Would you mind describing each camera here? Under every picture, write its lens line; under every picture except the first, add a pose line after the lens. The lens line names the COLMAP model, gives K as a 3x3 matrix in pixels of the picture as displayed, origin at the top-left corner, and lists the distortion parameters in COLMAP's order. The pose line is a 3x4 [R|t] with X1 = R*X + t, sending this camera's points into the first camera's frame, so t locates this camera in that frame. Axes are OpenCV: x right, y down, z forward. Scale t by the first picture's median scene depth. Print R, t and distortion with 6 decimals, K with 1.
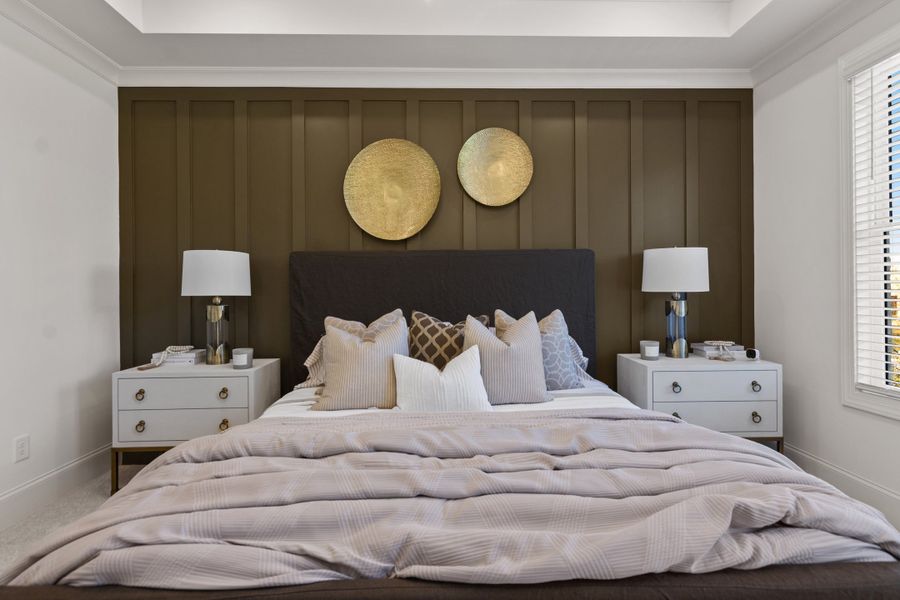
lens RADIAL K [[438.0, 0, 452.0], [0, 438.0, 296.1], [0, 0, 1]] dist [-0.001920, 0.002562]
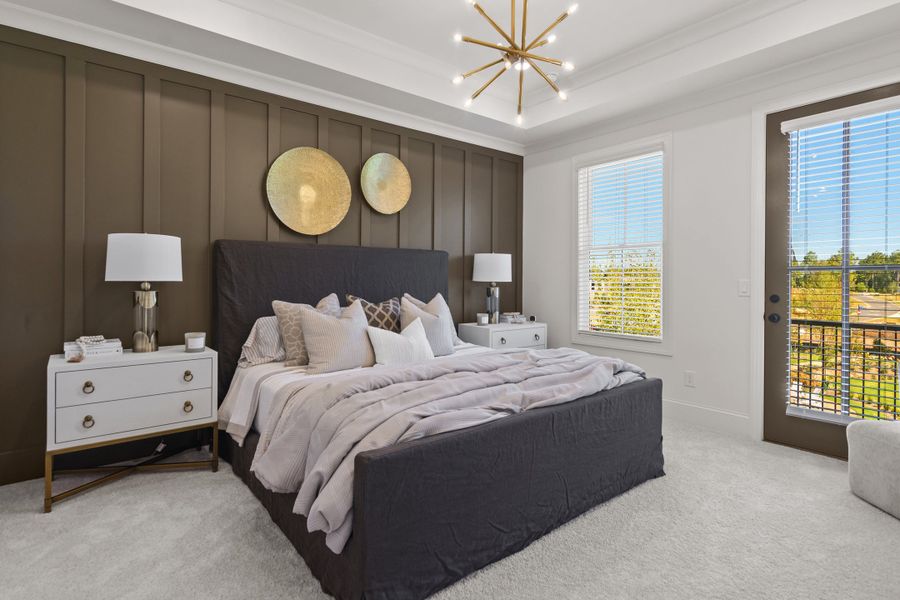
lens RADIAL K [[445.1, 0, 444.5], [0, 445.1, 294.7], [0, 0, 1]] dist [0.003156, -0.000116]
pose [[0.803041, -0.007538, 0.595876, -0.589736], [-0.002929, 0.999858, 0.016596, 0.011029], [-0.595916, -0.015073, 0.802905, -0.172966]]
